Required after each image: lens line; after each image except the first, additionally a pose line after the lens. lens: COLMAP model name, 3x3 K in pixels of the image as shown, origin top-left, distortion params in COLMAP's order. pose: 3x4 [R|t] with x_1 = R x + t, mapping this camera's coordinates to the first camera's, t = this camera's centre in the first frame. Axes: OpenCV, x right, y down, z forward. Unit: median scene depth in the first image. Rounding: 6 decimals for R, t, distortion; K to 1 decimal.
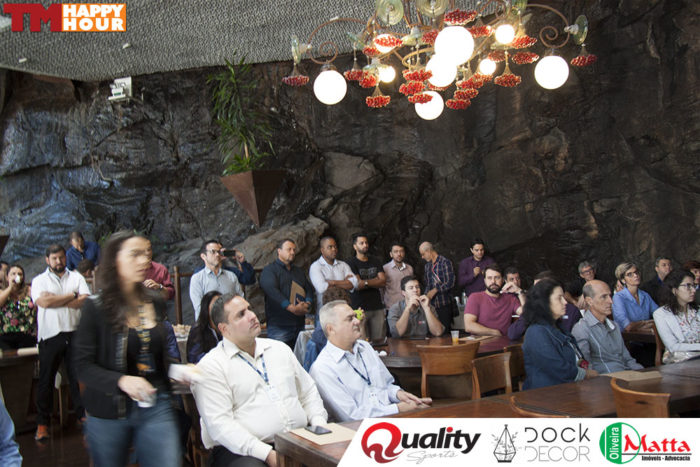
lens RADIAL K [[718.5, 0, 350.0], [0, 718.5, 233.5], [0, 0, 1]] dist [-0.133929, 0.296888]
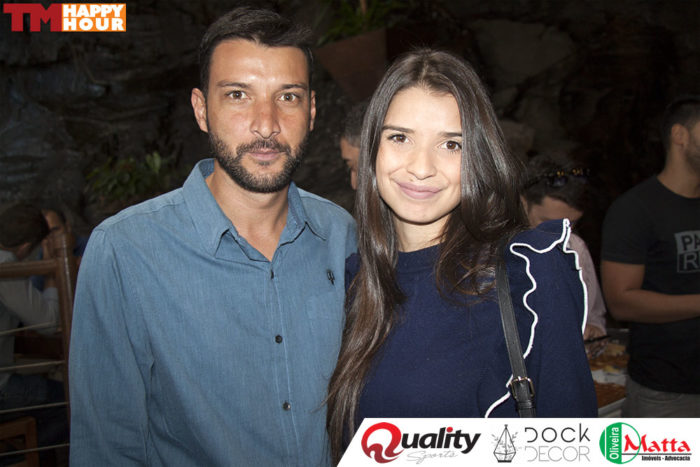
lens RADIAL K [[771.5, 0, 350.0], [0, 771.5, 233.5], [0, 0, 1]] dist [-0.092928, 0.269897]
pose [[0.999508, -0.023889, -0.020343, -0.121540], [0.025005, 0.998091, 0.056478, 0.021689], [0.018955, -0.056959, 0.998197, 0.352764]]
